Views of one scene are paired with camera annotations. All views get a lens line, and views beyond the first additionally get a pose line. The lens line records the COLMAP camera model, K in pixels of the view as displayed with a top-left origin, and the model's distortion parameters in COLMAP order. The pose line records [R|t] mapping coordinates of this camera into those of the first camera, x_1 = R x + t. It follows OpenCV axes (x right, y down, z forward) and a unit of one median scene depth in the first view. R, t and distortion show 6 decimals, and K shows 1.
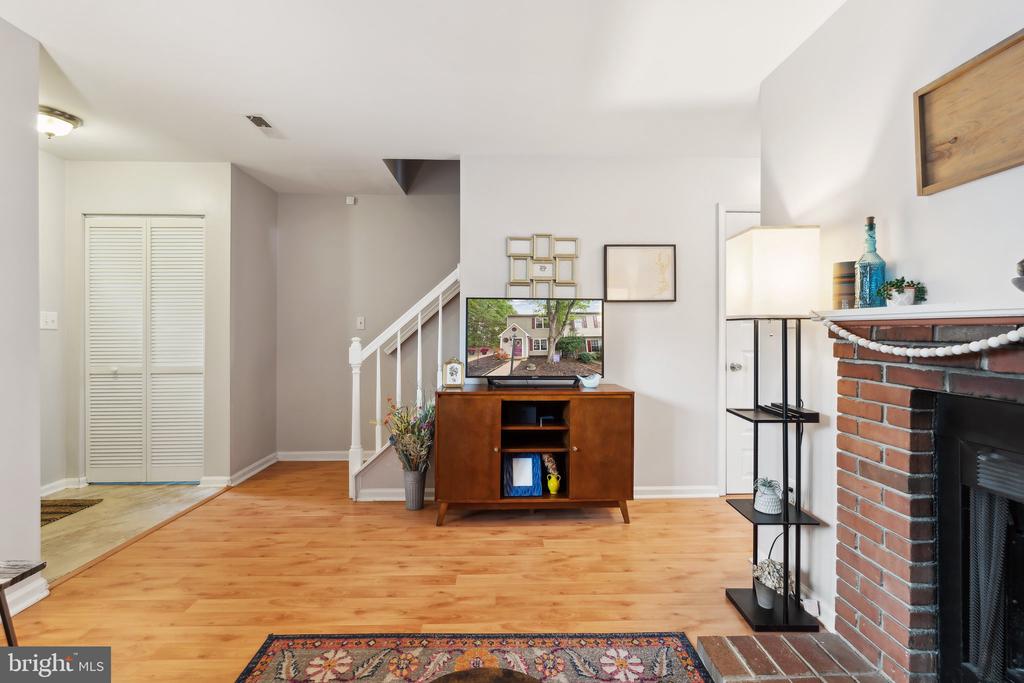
lens RADIAL K [[459.7, 0, 528.2], [0, 459.7, 335.7], [0, 0, 1]] dist [-0.009021, 0.000532]
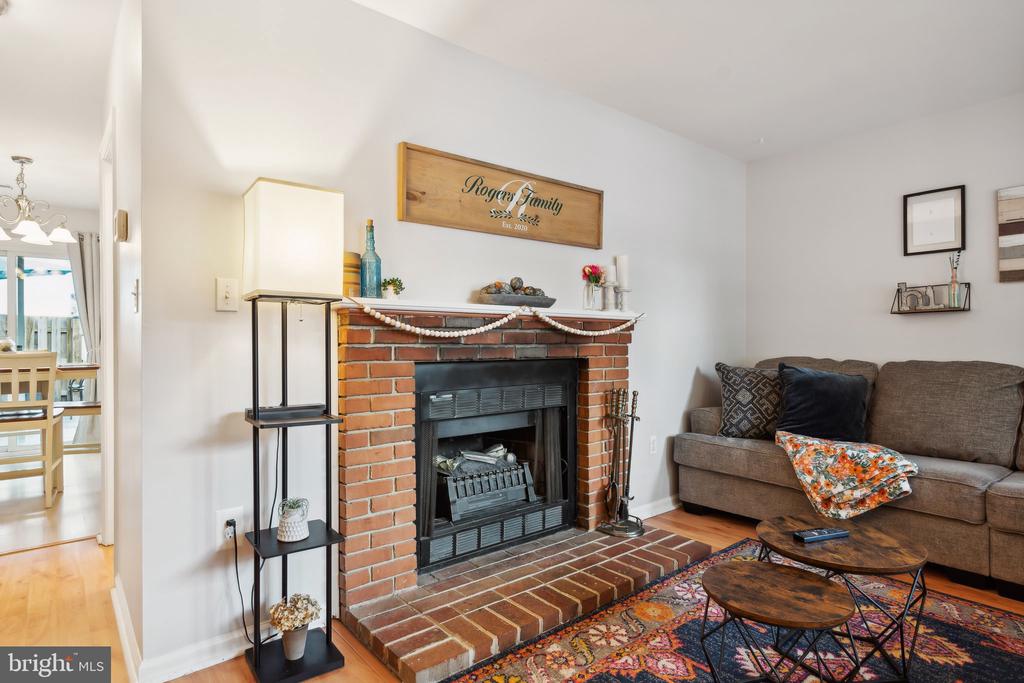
lens RADIAL K [[539.2, 0, 517.7], [0, 539.2, 344.7], [0, 0, 1]] dist [-0.009988, 0.001289]
pose [[-0.608988, -0.003553, 0.793171, -0.533693], [0.008451, 0.999904, 0.010968, 0.041794], [-0.793134, 0.013383, -0.608900, 1.477354]]
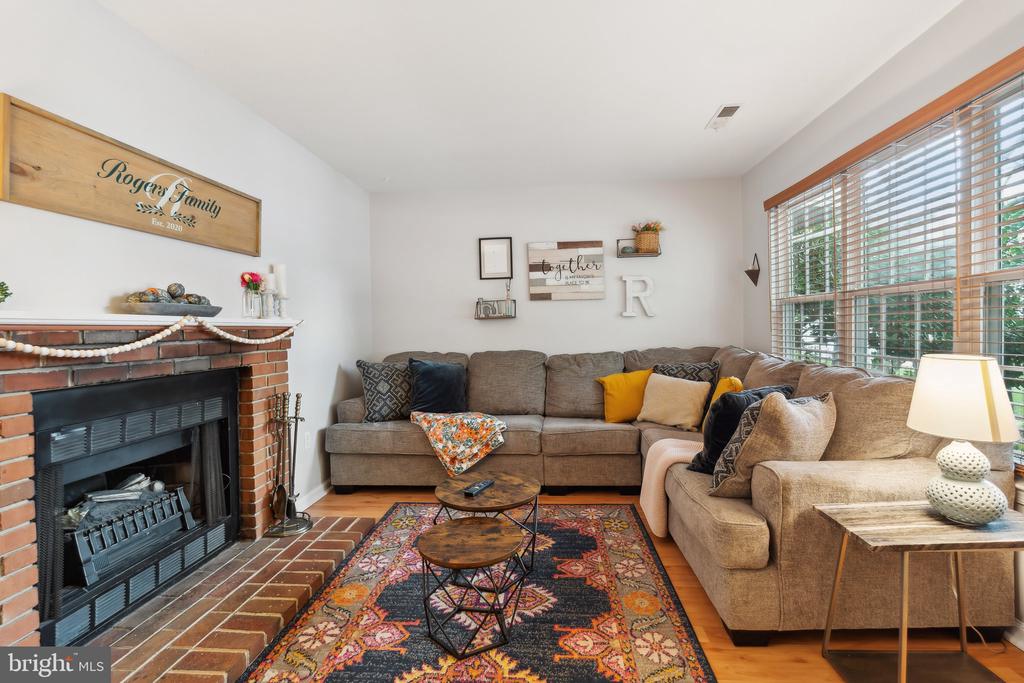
lens RADIAL K [[459.7, 0, 503.2], [0, 459.7, 328.2], [0, 0, 1]] dist [-0.009021, 0.000532]
pose [[-0.990865, 0.022777, 0.132917, -0.289342], [0.024335, 0.999653, 0.010107, -0.011119], [-0.132640, 0.013249, -0.991076, 1.587159]]
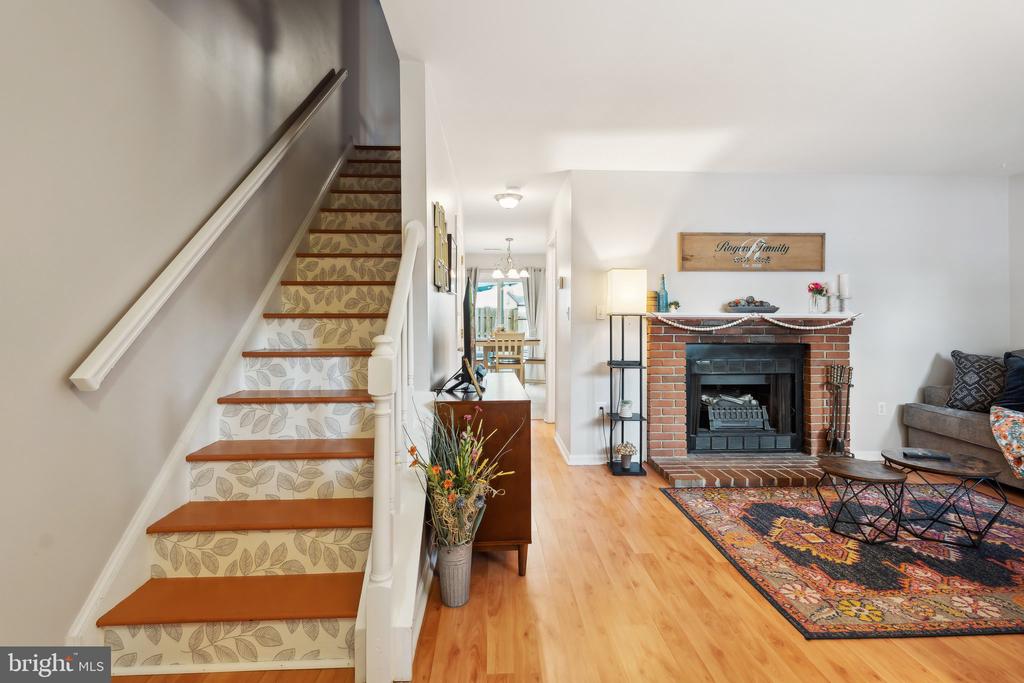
lens RADIAL K [[459.7, 0, 498.7], [0, 459.7, 320.4], [0, 0, 1]] dist [-0.009021, 0.000532]
pose [[0.039261, 0.000651, 0.999229, -1.646347], [0.009014, 0.999959, -0.001006, -0.022151], [-0.999188, 0.009046, 0.039253, 1.704192]]
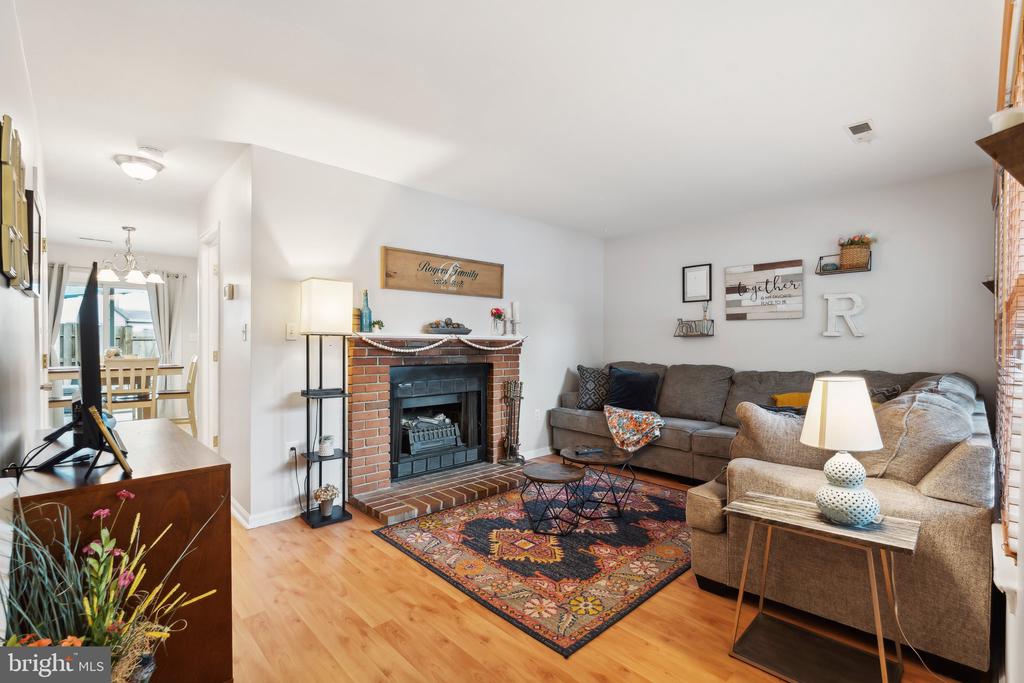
lens RADIAL K [[459.7, 0, 507.9], [0, 459.7, 346.4], [0, 0, 1]] dist [-0.009021, 0.000532]
pose [[-0.644184, -0.007229, 0.764837, -1.298162], [0.004398, 0.999904, 0.013156, -0.018343], [-0.764858, 0.011838, -0.644090, 1.817136]]
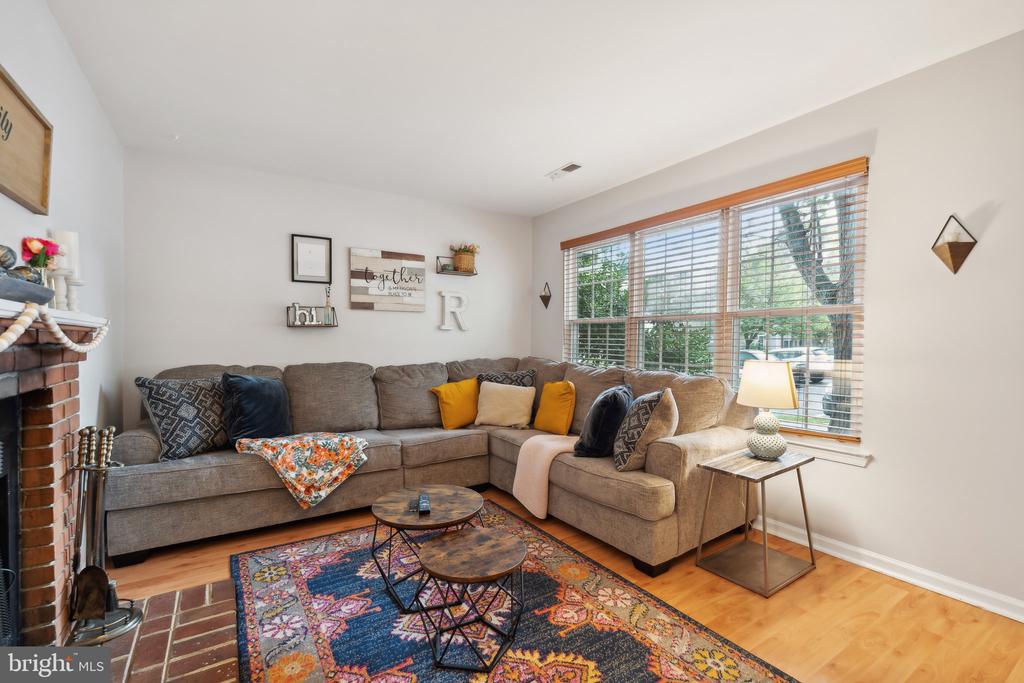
lens RADIAL K [[459.7, 0, 485.0], [0, 459.7, 344.2], [0, 0, 1]] dist [-0.009021, 0.000532]
pose [[-0.872175, 0.004962, -0.489169, 0.407967], [-0.006158, 0.999758, 0.021121, -0.006869], [0.489155, 0.021434, -0.871933, 1.465061]]
